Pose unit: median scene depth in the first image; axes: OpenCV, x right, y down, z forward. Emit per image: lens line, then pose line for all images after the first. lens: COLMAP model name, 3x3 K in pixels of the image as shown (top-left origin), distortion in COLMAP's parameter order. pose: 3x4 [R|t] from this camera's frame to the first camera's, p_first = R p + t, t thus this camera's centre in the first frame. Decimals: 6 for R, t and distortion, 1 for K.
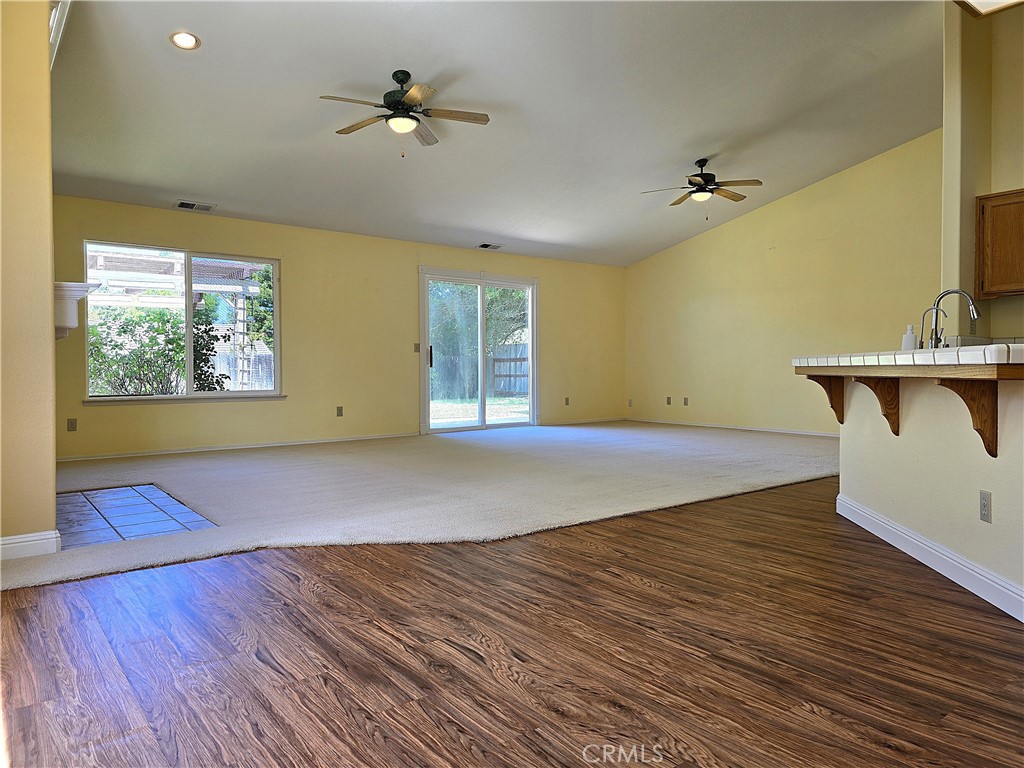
lens RADIAL K [[689.6, 0, 515.4], [0, 689.6, 381.7], [0, 0, 1]] dist [0.060357, -0.054310]
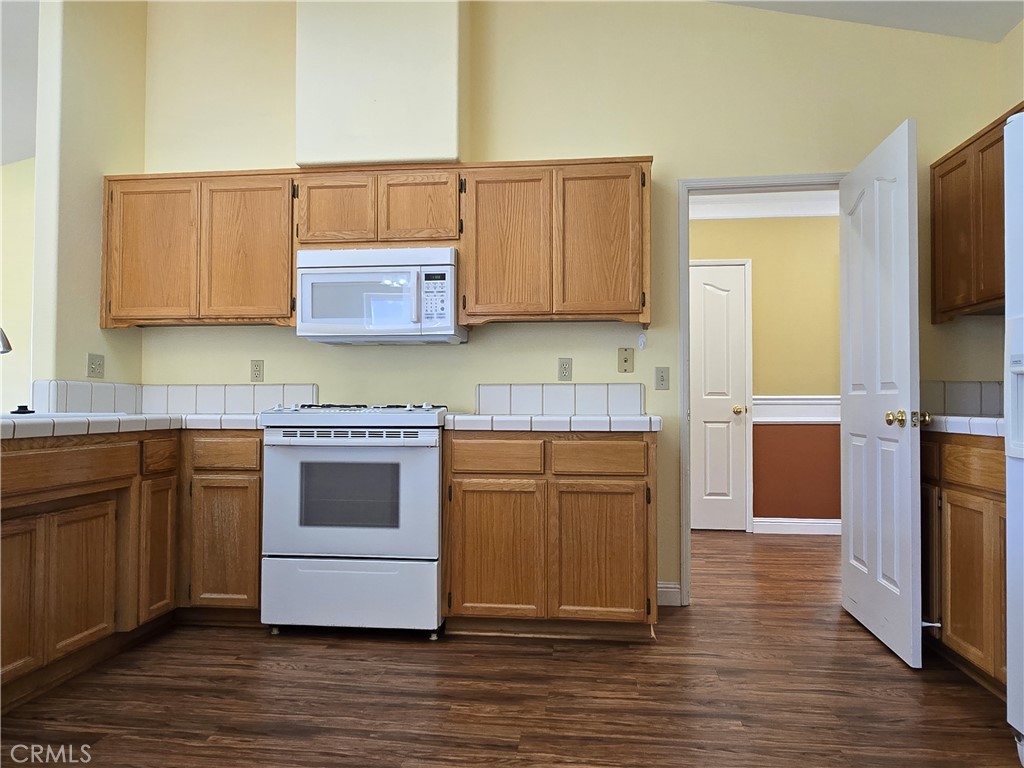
lens RADIAL K [[681.2, 0, 516.2], [0, 681.2, 385.4], [0, 0, 1]] dist [0.006506, -0.008850]
pose [[0.702375, 0.024044, 0.711401, 0.810681], [0.007688, 0.999115, -0.041358, -0.052548], [-0.711766, 0.034518, 0.701568, 0.444302]]
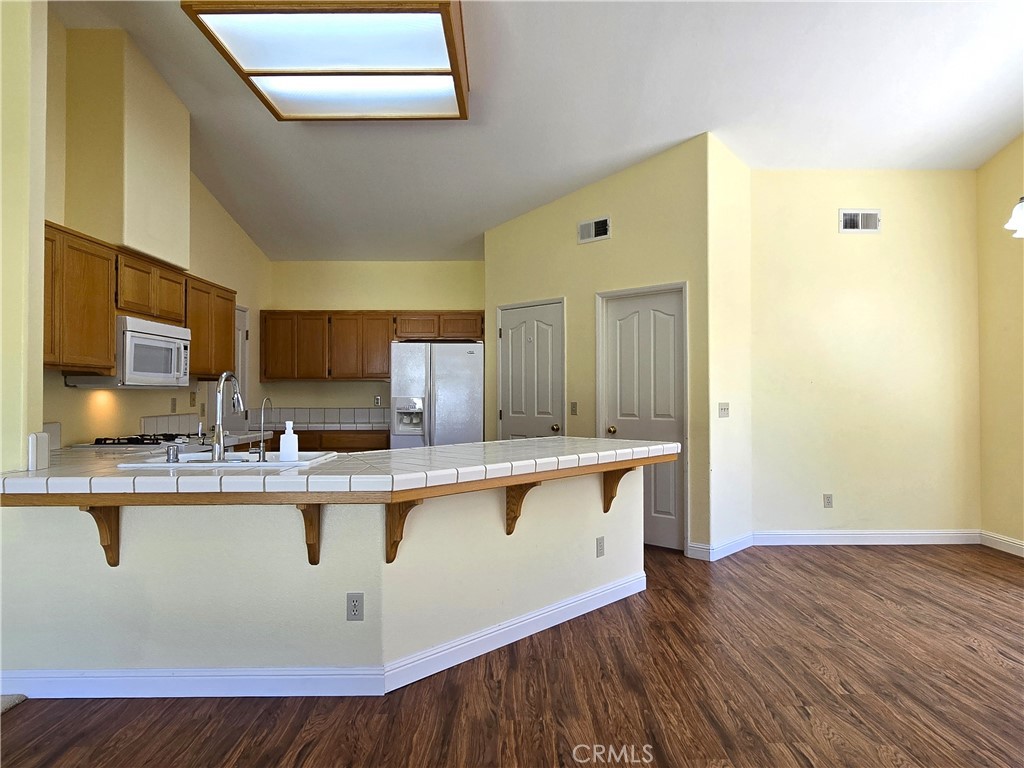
lens RADIAL K [[647.2, 0, 510.3], [0, 647.2, 395.6], [0, 0, 1]] dist [0.000528, 0.002690]
pose [[-0.788773, 0.002037, 0.614682, -0.053107], [0.015687, 0.999736, 0.016817, -0.166917], [-0.614485, 0.022908, -0.788596, 1.988556]]
